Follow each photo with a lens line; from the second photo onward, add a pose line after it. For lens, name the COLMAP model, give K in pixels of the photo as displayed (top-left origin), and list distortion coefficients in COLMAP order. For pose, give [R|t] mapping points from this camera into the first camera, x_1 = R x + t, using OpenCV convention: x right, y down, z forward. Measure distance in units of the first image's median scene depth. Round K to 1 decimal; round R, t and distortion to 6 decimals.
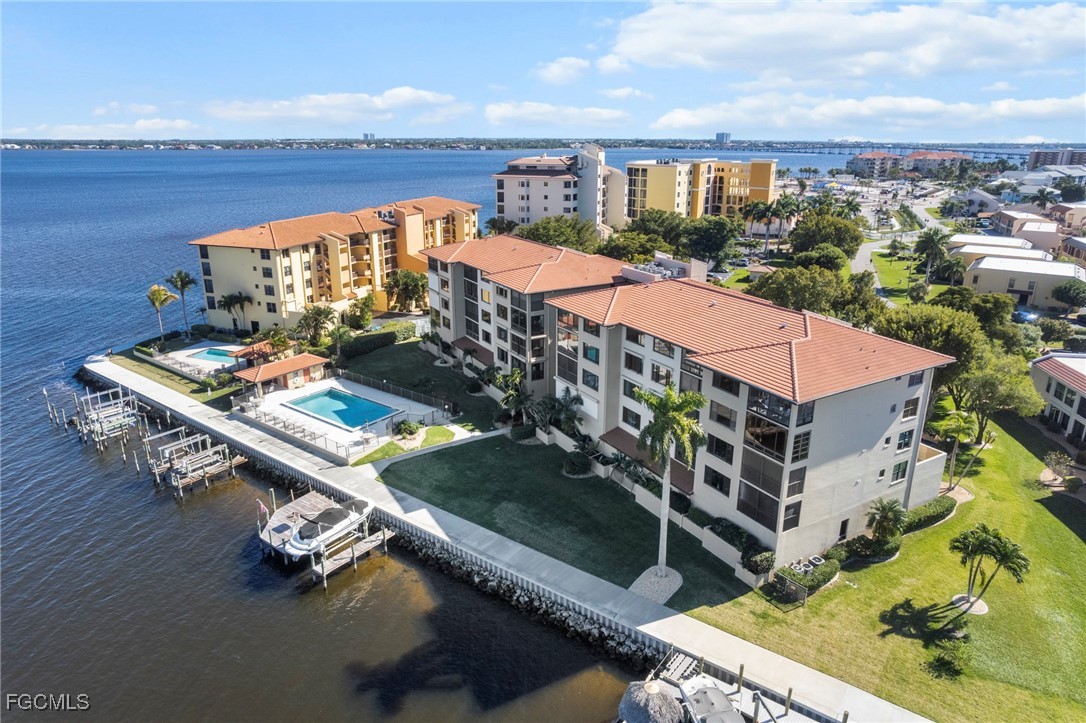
lens RADIAL K [[694.6, 0, 543.0], [0, 694.6, 361.5], [0, 0, 1]] dist [-0.062153, 0.037739]
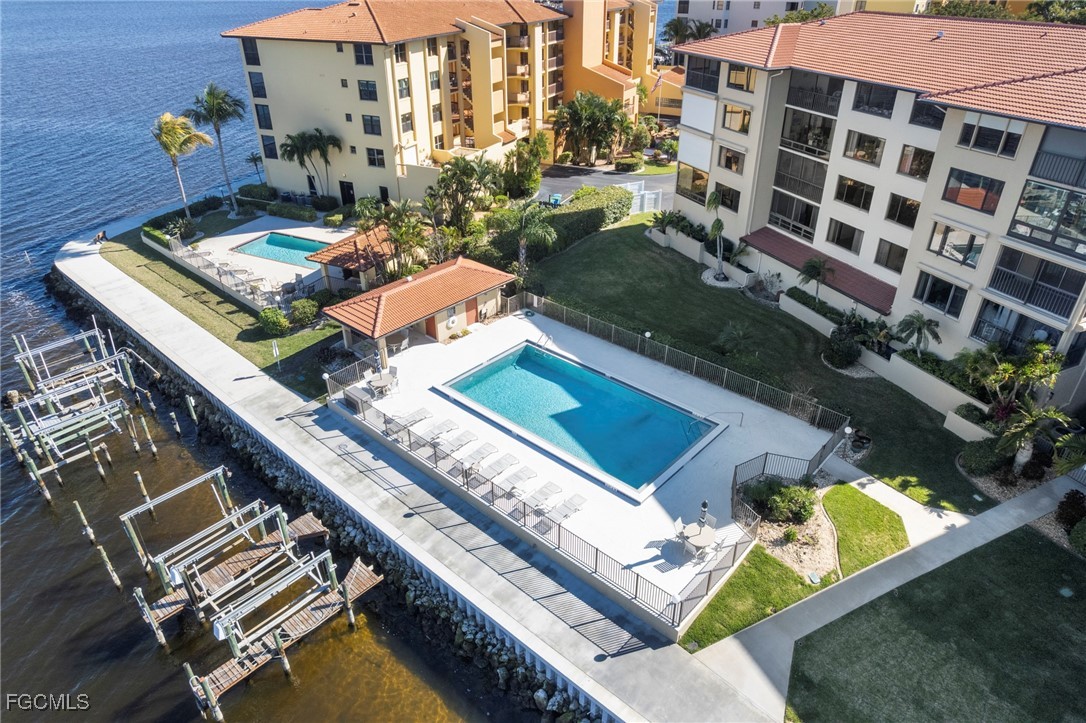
lens RADIAL K [[694.6, 0, 543.0], [0, 694.6, 361.5], [0, 0, 1]] dist [-0.062153, 0.037739]
pose [[0.995997, 0.041209, -0.079326, -0.231153], [-0.022883, 0.975371, 0.219380, -0.047357], [0.086412, -0.216686, 0.972409, 0.482174]]
